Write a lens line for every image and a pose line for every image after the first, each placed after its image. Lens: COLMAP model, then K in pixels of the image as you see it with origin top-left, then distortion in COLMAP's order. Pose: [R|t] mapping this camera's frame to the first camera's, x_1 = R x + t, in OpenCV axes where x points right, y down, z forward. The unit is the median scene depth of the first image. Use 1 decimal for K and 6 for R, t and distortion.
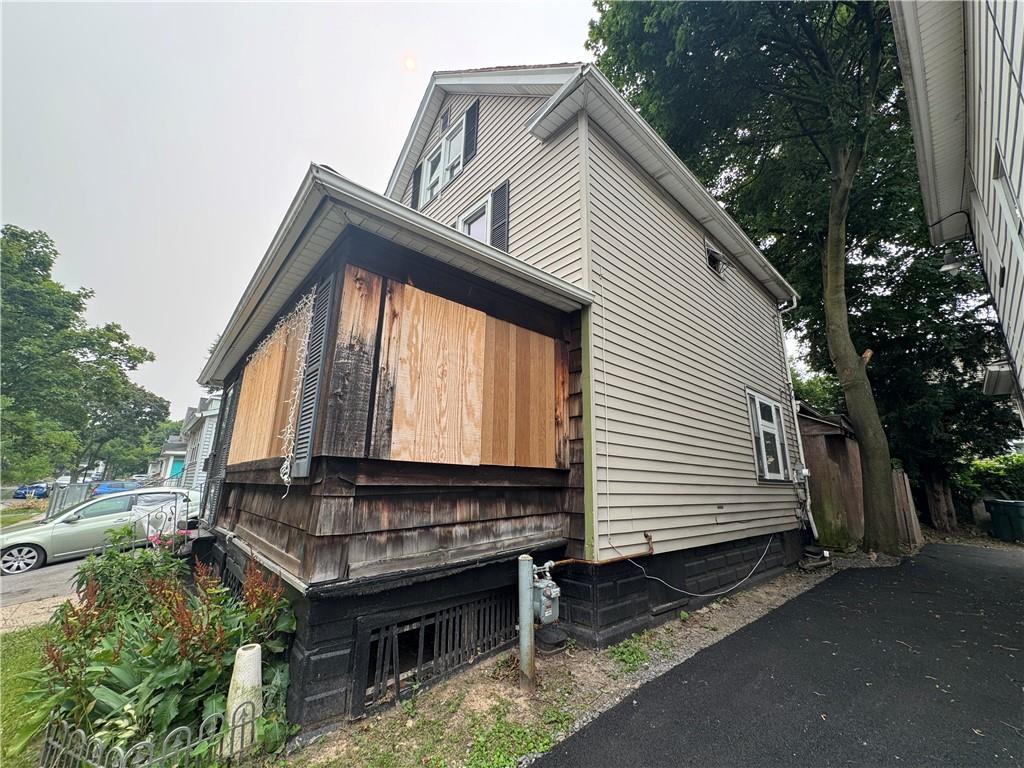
lens RADIAL K [[404.1, 0, 512.0], [0, 404.1, 384.0], [0, 0, 1]] dist [-0.000037, -0.000047]
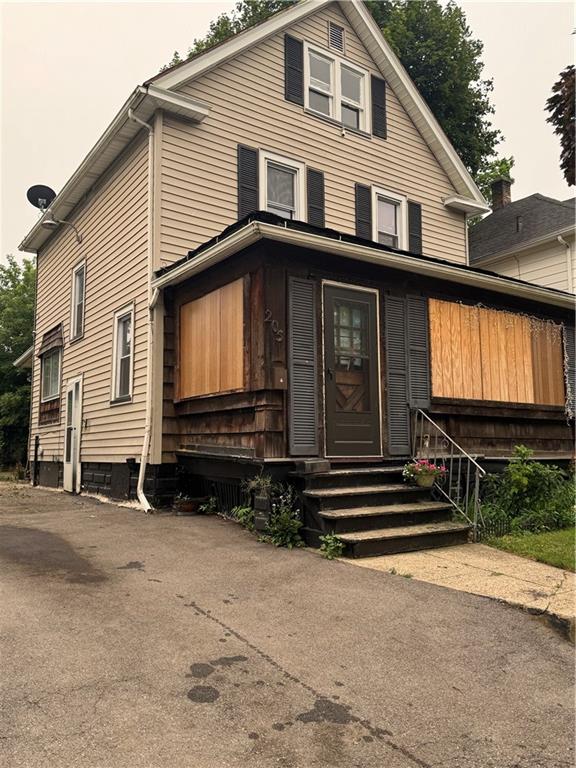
lens RADIAL K [[584.2, 0, 288.0], [0, 584.2, 384.0], [0, 0, 1]] dist [0.114210, -0.196329]
pose [[0.116516, 0.095631, 0.988574, -1.748438], [-0.238050, 0.969029, -0.065683, 0.304687], [-0.964239, -0.227677, 0.135672, 0.868958]]
